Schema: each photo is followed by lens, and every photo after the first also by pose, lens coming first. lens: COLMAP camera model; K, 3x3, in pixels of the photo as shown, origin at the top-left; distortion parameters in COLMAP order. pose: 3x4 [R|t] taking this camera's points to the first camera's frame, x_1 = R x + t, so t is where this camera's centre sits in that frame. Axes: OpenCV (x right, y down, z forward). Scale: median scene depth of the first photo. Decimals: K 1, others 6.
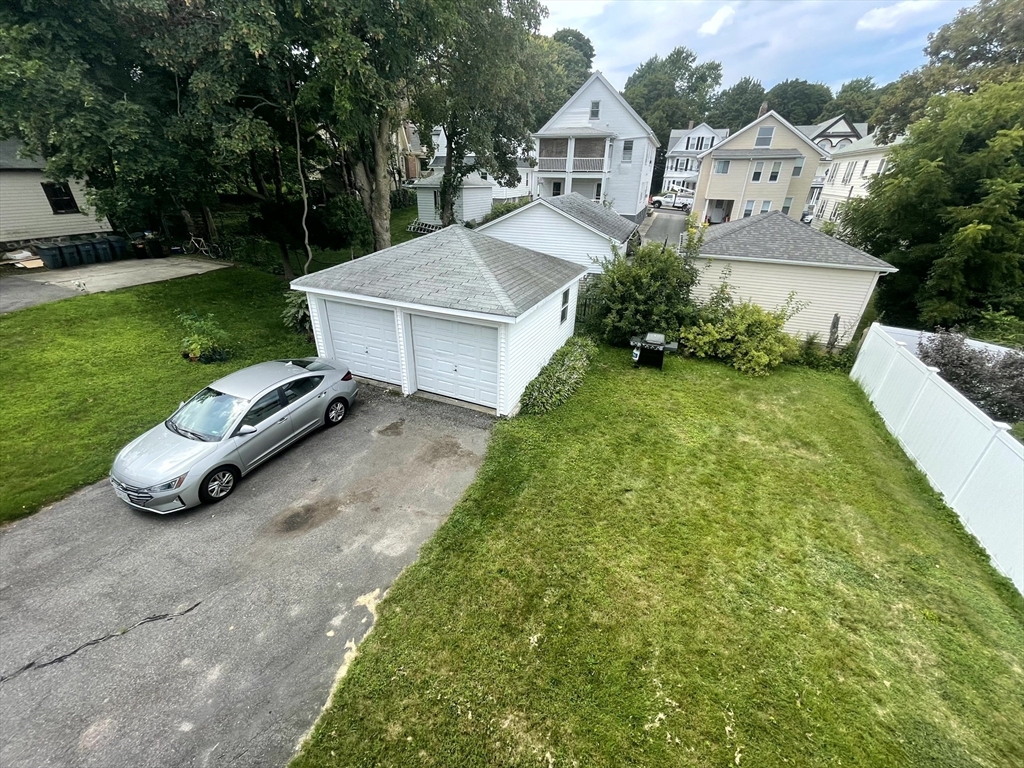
lens RADIAL K [[412.3, 0, 503.3], [0, 412.3, 386.1], [0, 0, 1]] dist [-0.007519, -0.000344]
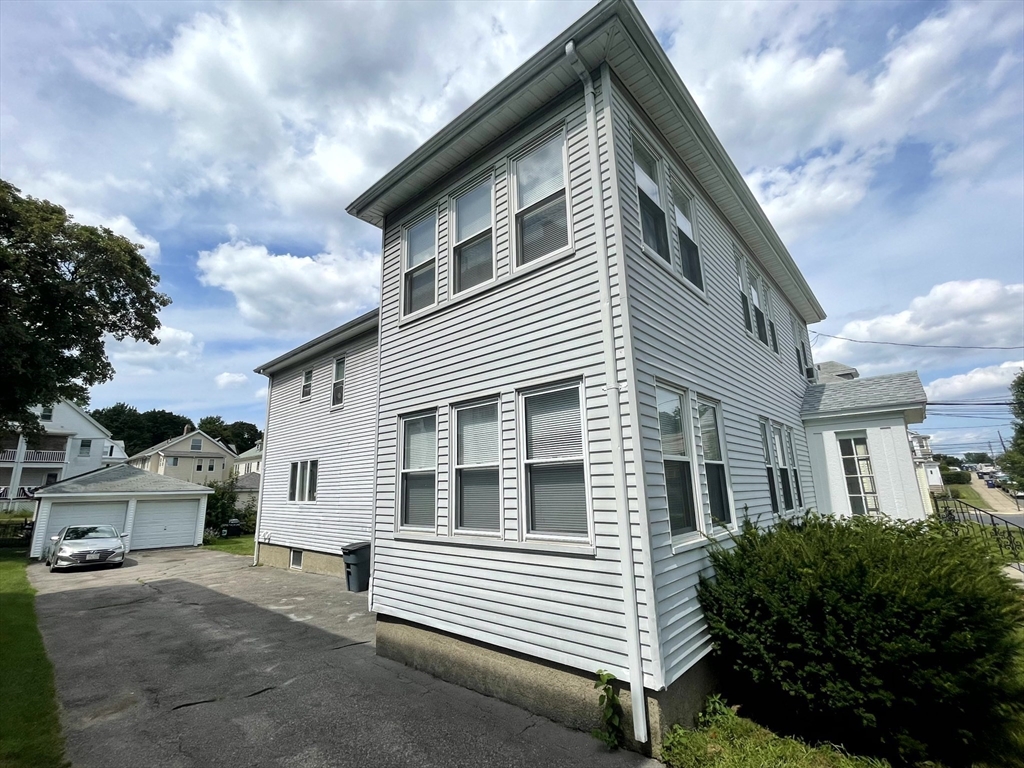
lens RADIAL K [[451.9, 0, 512.0], [0, 451.9, 384.0], [0, 0, 1]] dist [-0.000215, -0.000026]
pose [[0.316270, 0.196562, 0.928082, -0.565744], [0.459422, 0.824191, -0.331119, 0.277024], [-0.830002, 0.531105, 0.170362, -0.343343]]
